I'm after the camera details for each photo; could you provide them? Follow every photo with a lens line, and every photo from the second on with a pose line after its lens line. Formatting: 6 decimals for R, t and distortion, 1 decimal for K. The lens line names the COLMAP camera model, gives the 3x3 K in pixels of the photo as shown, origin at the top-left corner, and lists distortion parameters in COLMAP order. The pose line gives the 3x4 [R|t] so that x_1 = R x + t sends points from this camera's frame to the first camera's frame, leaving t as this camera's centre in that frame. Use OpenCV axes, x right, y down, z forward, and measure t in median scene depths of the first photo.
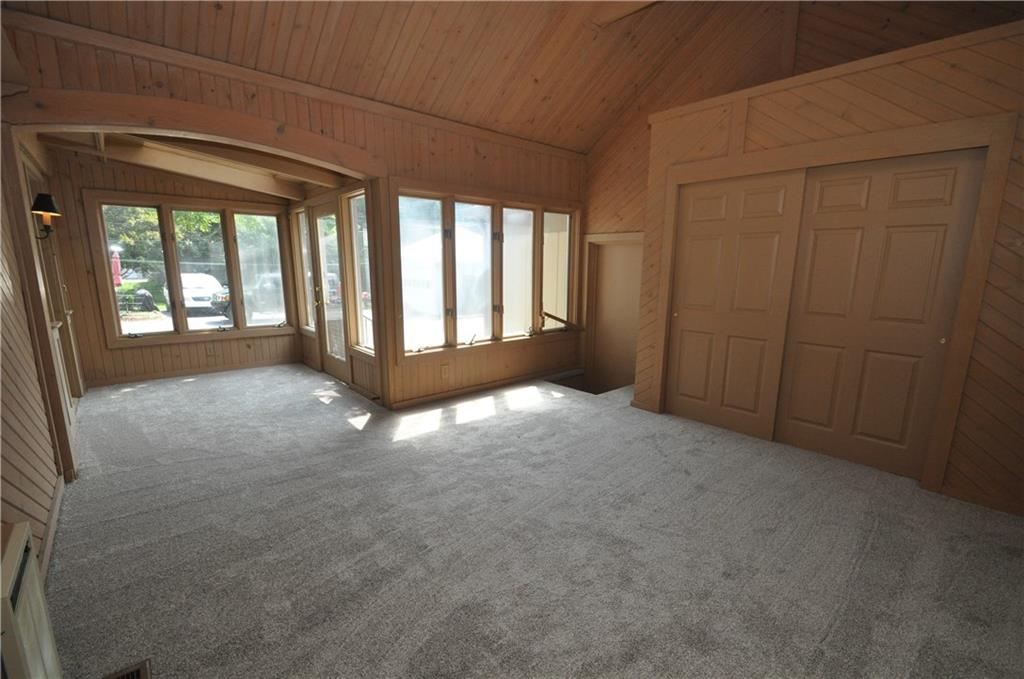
lens RADIAL K [[447.7, 0, 510.7], [0, 447.7, 352.2], [0, 0, 1]] dist [-0.000050, -0.000148]
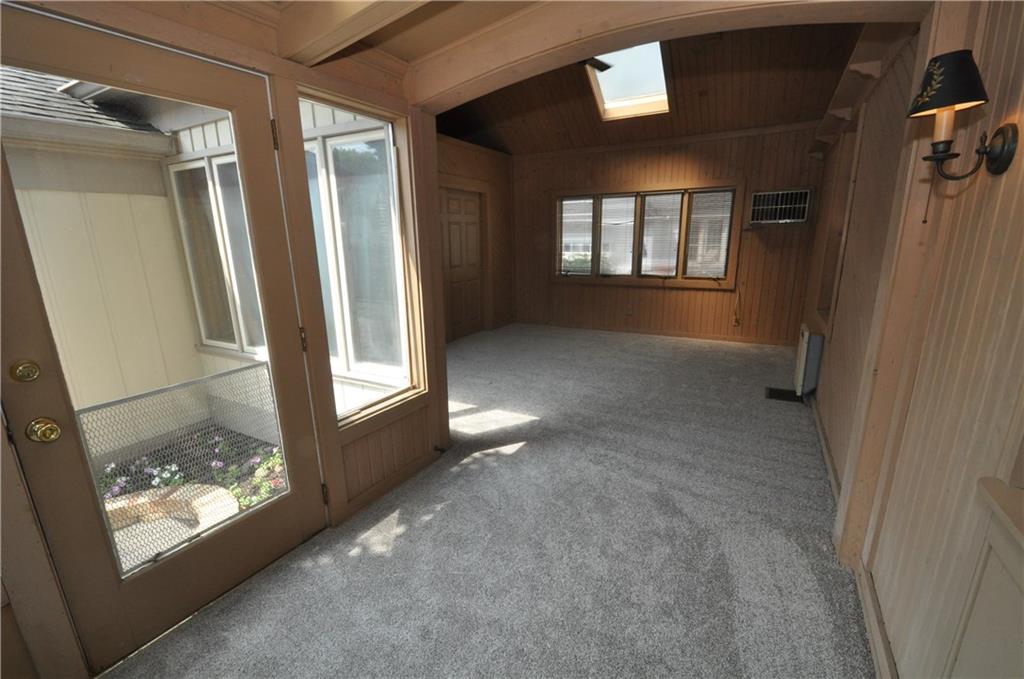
lens RADIAL K [[447.7, 0, 510.7], [0, 447.7, 352.2], [0, 0, 1]] dist [-0.000050, -0.000148]
pose [[-0.349415, -0.229873, 0.908332, -1.089207], [0.194587, 0.930499, 0.310336, -0.259424], [-0.916540, 0.285186, -0.280400, 1.267005]]
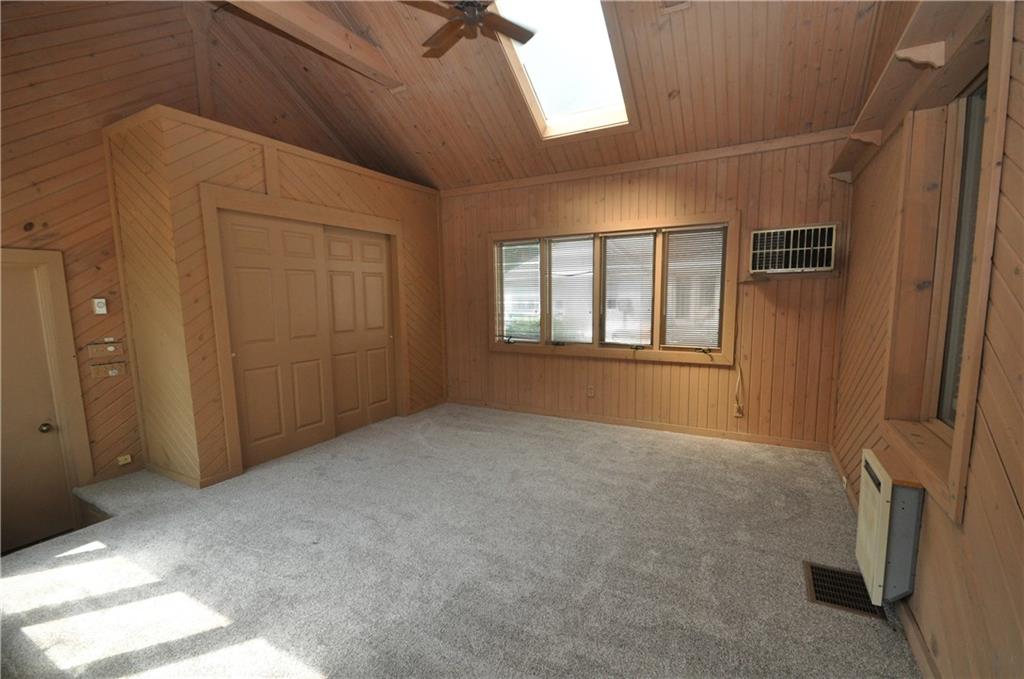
lens RADIAL K [[447.7, 0, 510.7], [0, 447.7, 352.2], [0, 0, 1]] dist [-0.000050, -0.000148]
pose [[-0.348288, -0.120111, 0.929661, -0.697111], [0.193441, 0.961201, 0.196656, -0.174301], [-0.917211, 0.248327, -0.311540, 0.862936]]
